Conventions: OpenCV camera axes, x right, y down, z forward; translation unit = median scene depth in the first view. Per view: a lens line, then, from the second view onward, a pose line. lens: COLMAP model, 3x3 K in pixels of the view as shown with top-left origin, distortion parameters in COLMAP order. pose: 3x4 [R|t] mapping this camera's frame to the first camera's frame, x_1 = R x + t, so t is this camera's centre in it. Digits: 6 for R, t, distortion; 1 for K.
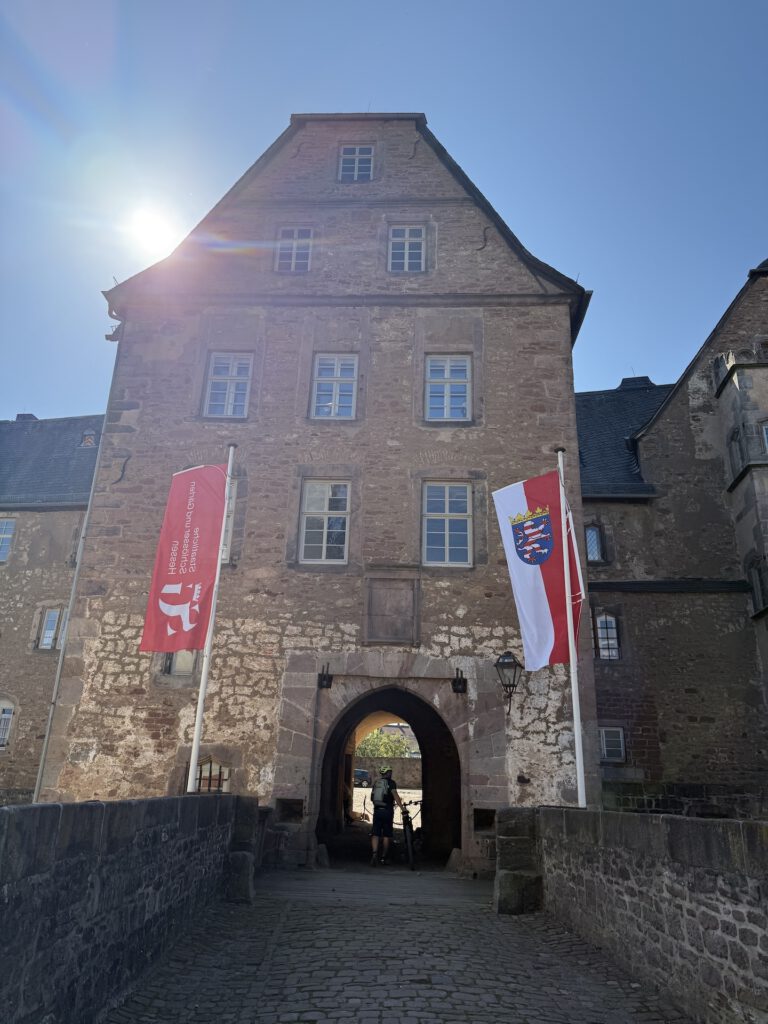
lens RADIAL K [[716.5, 0, 390.0], [0, 716.5, 519.1], [0, 0, 1]] dist [0.022867, -0.039705]
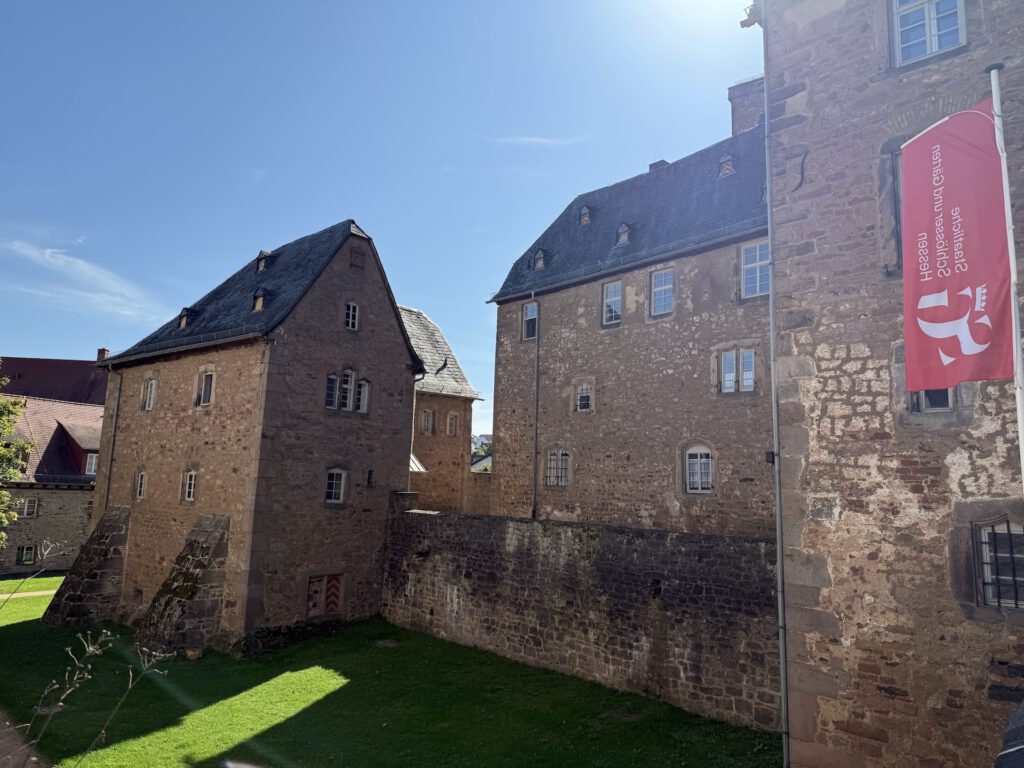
lens RADIAL K [[716.5, 0, 507.0], [0, 716.5, 377.0], [0, 0, 1]] dist [0.022867, -0.039705]
pose [[0.756848, -0.114115, -0.643552, -0.136242], [0.223280, 0.970545, 0.090492, 0.009344], [0.614269, -0.212181, 0.760035, 0.140407]]
